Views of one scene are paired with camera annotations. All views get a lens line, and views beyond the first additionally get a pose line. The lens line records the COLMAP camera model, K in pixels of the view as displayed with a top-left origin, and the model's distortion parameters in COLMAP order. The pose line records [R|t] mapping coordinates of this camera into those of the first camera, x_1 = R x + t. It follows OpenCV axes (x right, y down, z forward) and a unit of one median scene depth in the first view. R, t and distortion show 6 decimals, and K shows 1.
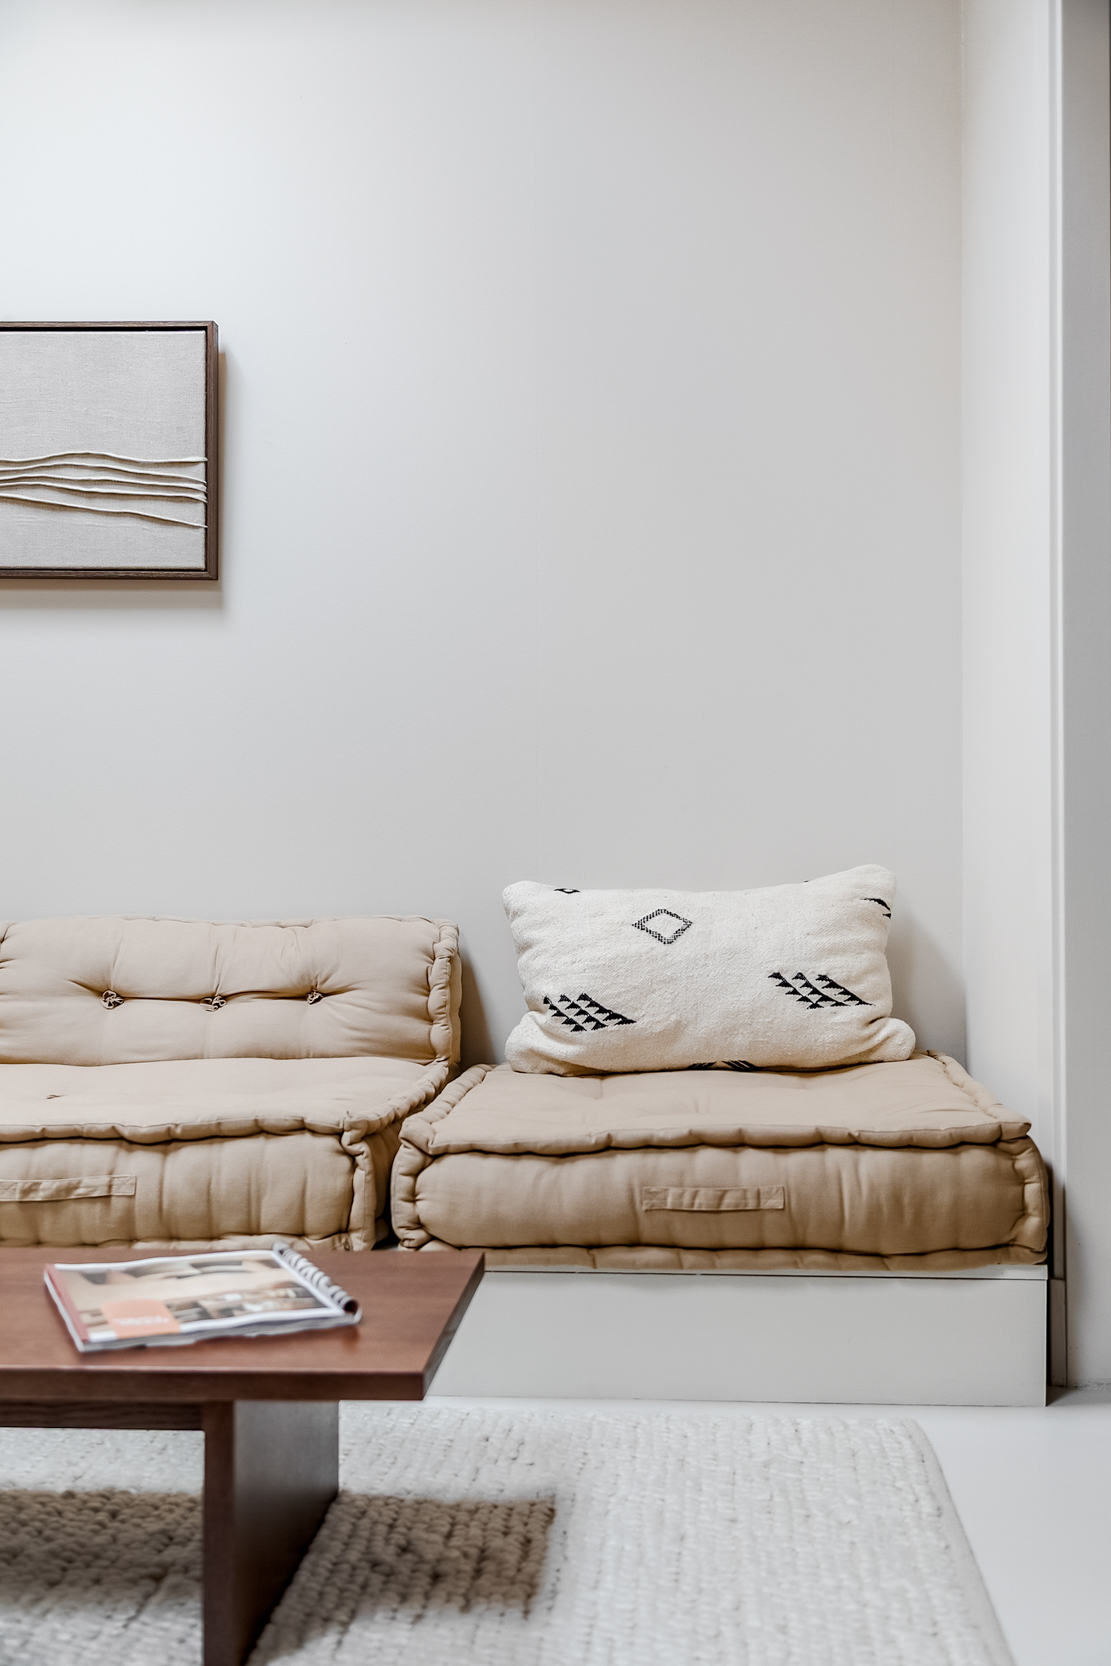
lens RADIAL K [[1790.3, 0, 555.5], [0, 1790.3, 833.0], [0, 0, 1]] dist [0.062294, -0.000318]
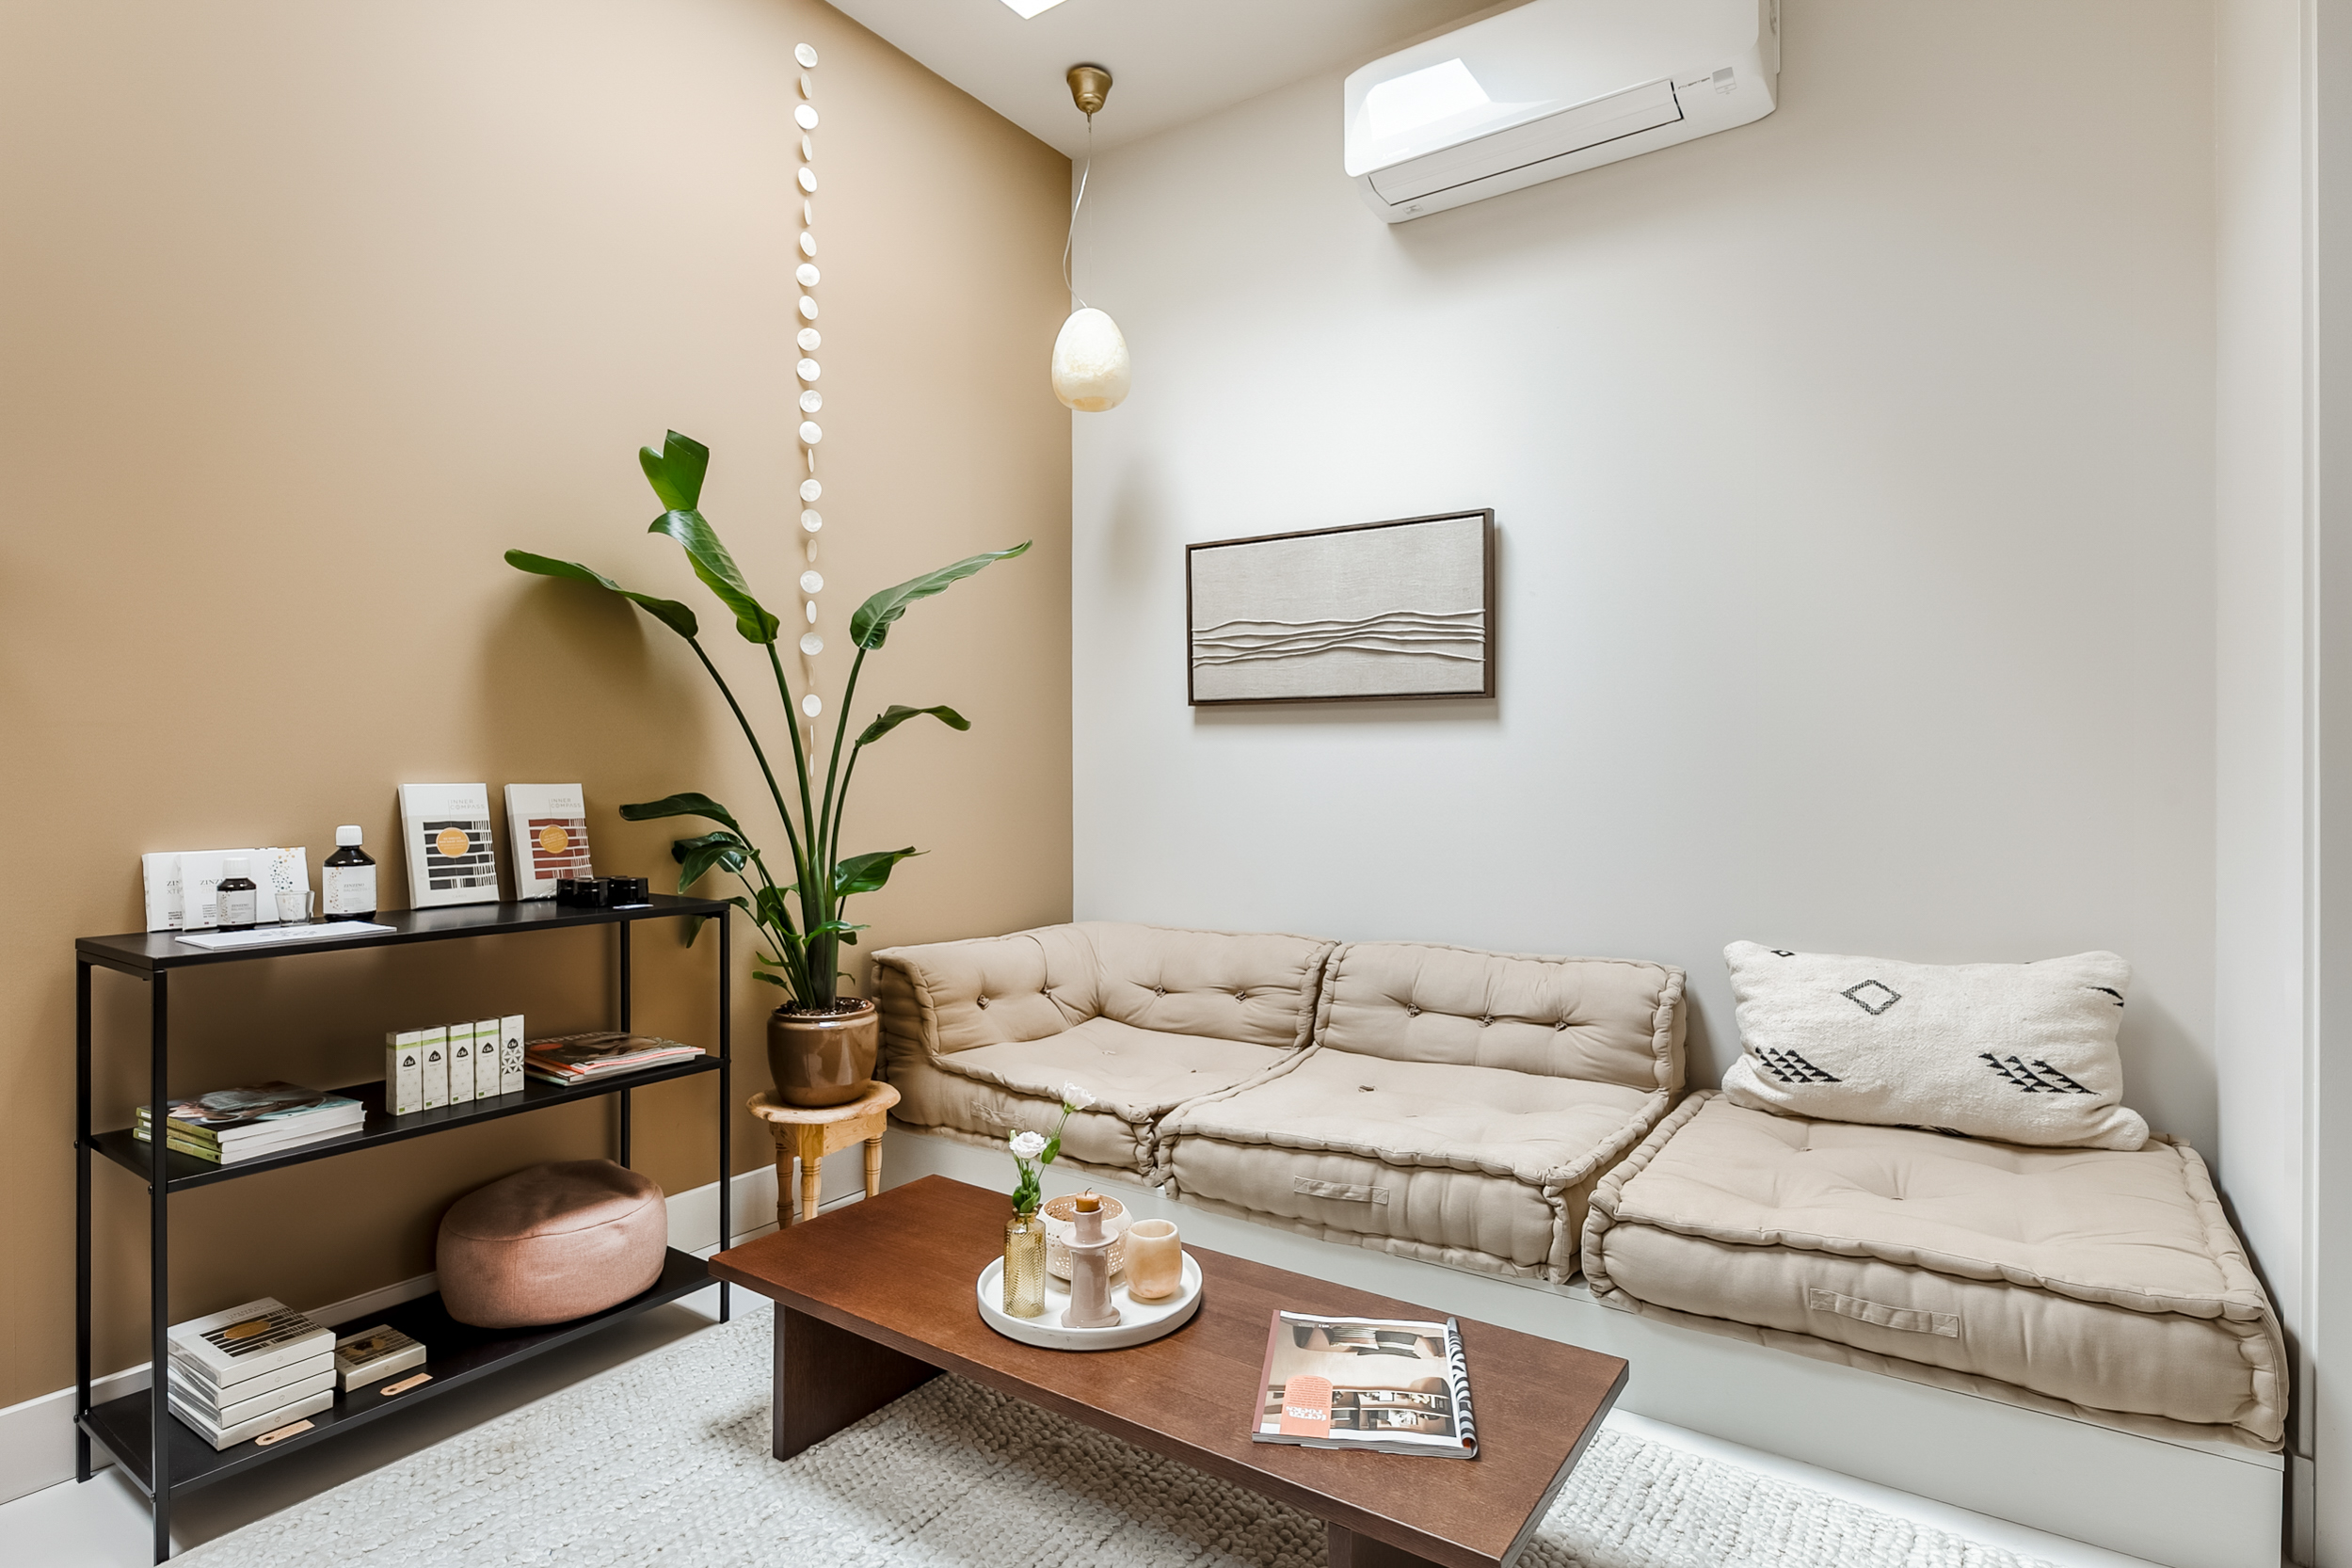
lens RADIAL K [[1186.9, 0, 1176.0], [0, 1186.9, 784.0], [0, 0, 1]] dist [0.001138, -0.002871]
pose [[0.860454, 0.001681, -0.509525, 0.065163], [0.008081, 0.999824, 0.016945, -0.102645], [0.509464, -0.018698, 0.860289, 0.125003]]
